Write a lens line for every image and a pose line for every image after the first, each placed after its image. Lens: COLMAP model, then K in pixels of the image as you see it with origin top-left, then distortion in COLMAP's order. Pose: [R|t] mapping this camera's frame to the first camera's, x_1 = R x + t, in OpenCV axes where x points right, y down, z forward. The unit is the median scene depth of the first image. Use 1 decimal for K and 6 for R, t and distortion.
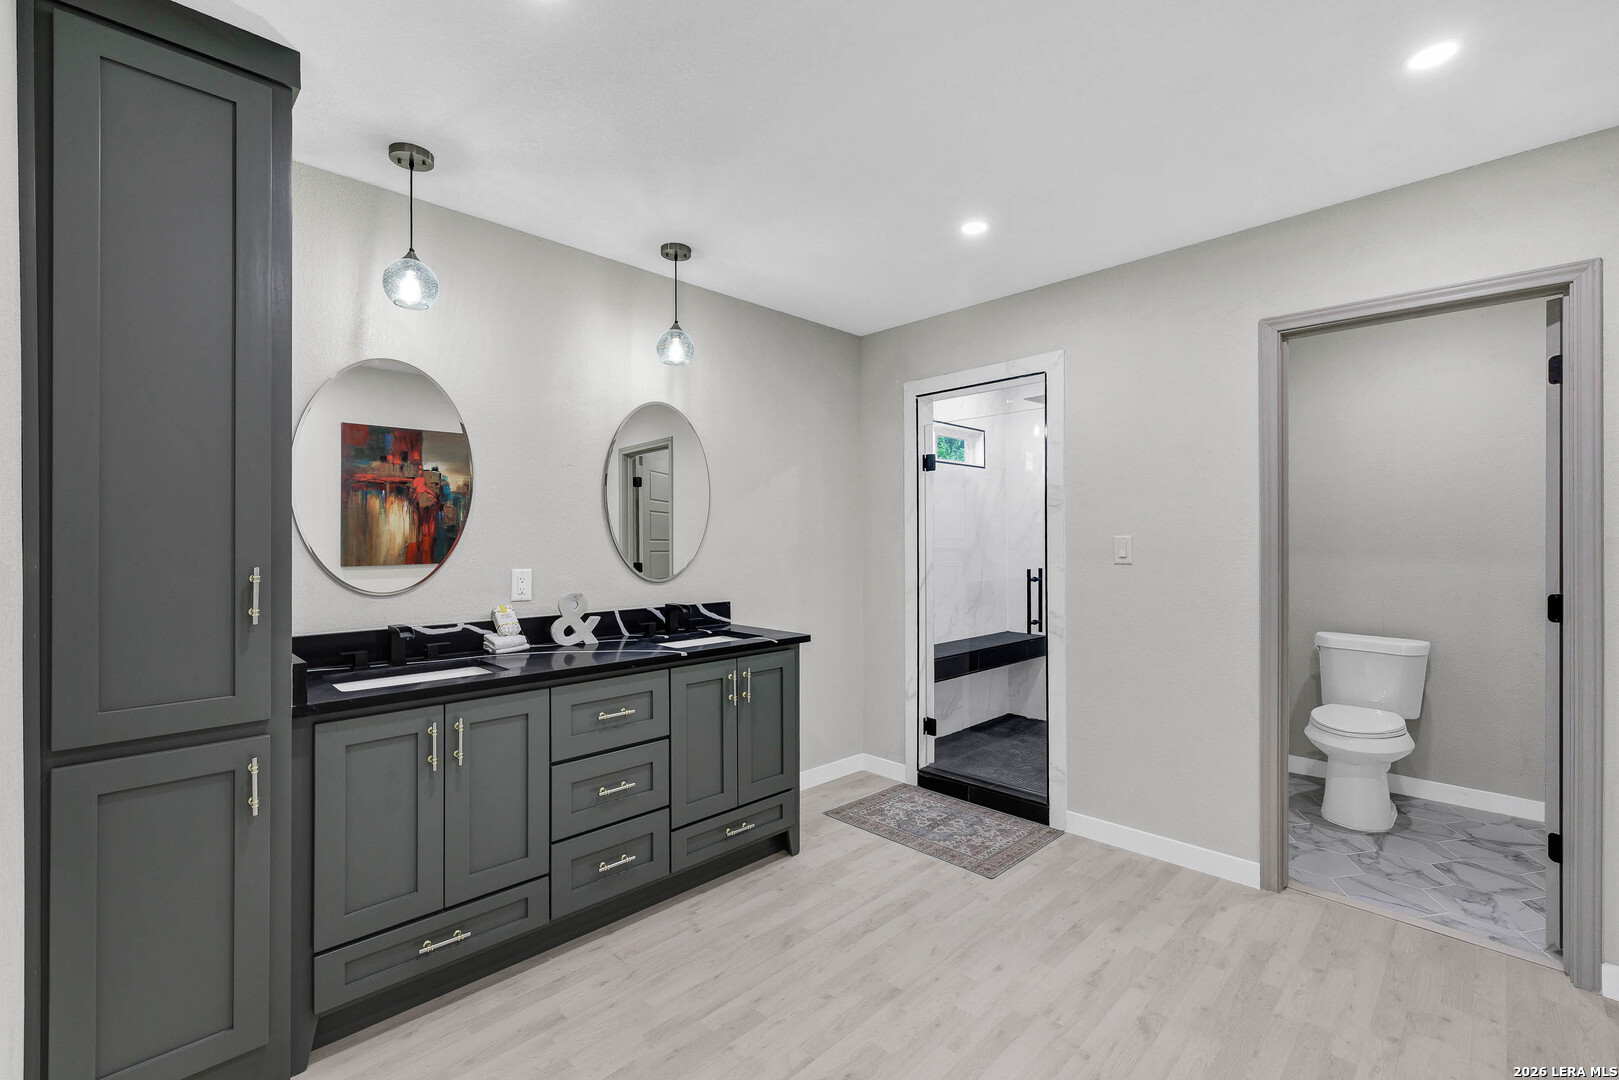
lens RADIAL K [[700.8, 0, 824.0], [0, 700.8, 526.2], [0, 0, 1]] dist [-0.002337, 0.001660]
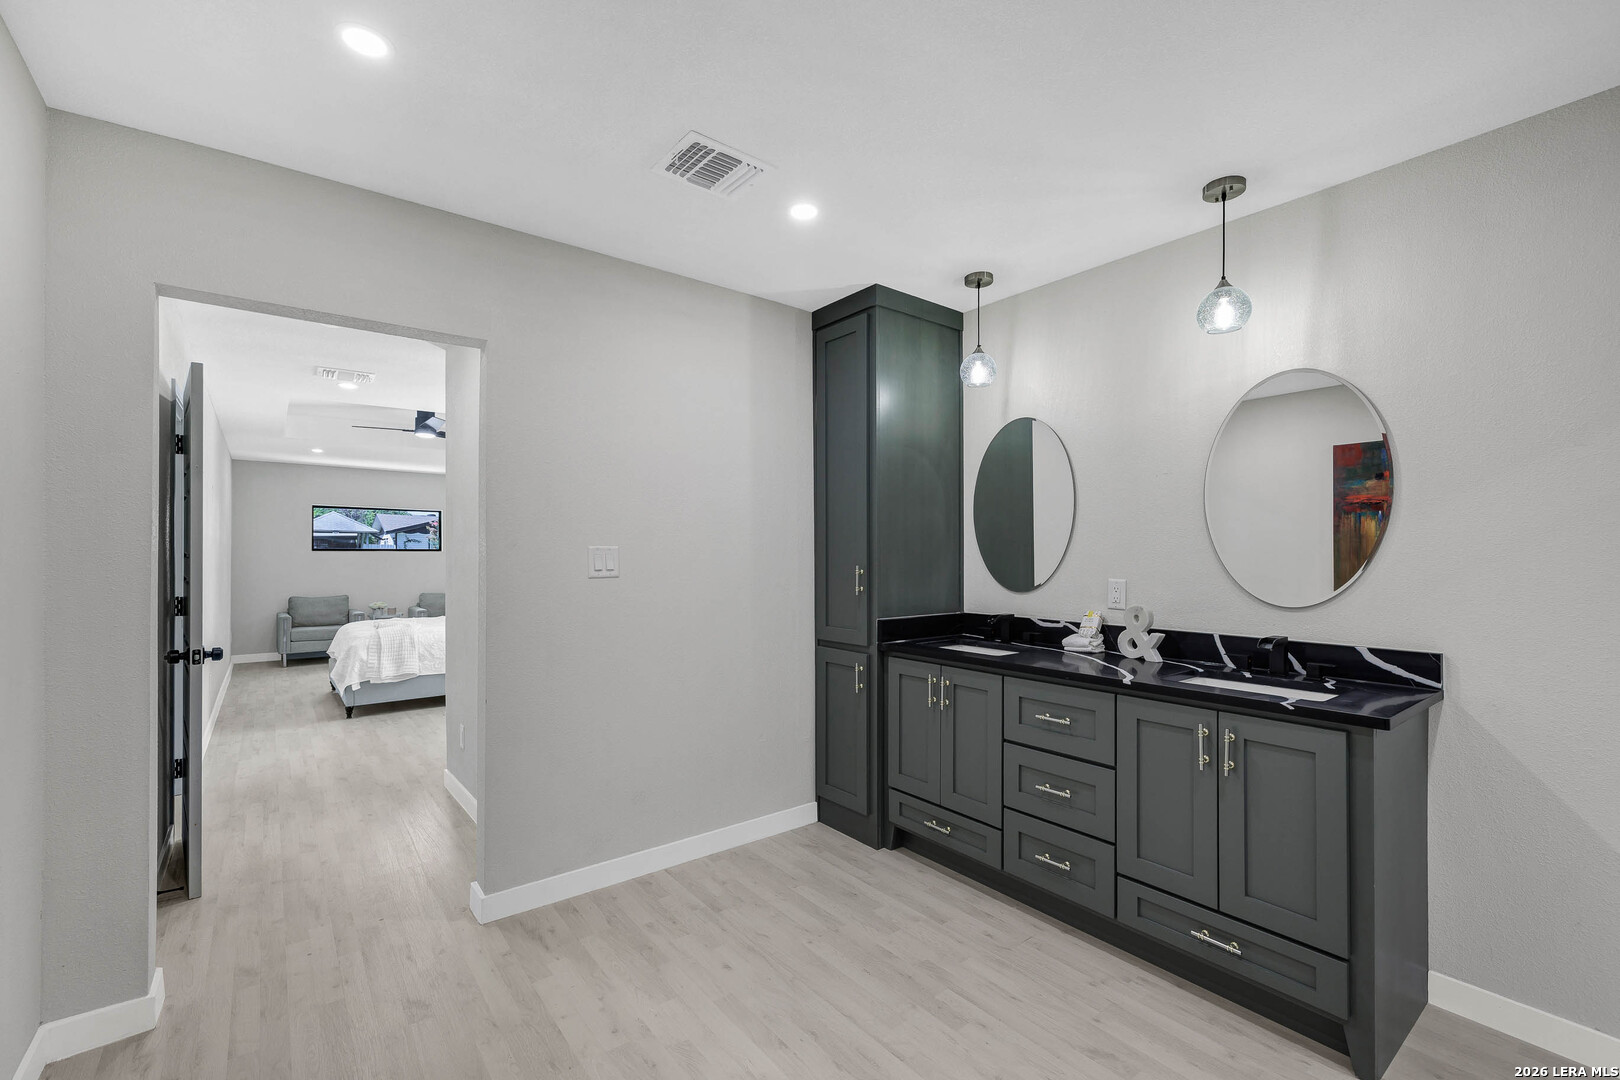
lens RADIAL K [[701.2, 0, 820.2], [0, 701.2, 554.3], [0, 0, 1]] dist [-0.002337, 0.001660]
pose [[-0.132800, -0.015479, -0.991022, 0.677512], [-0.003372, 0.999879, -0.015165, 0.040246], [0.991137, 0.001328, -0.132836, 0.692292]]
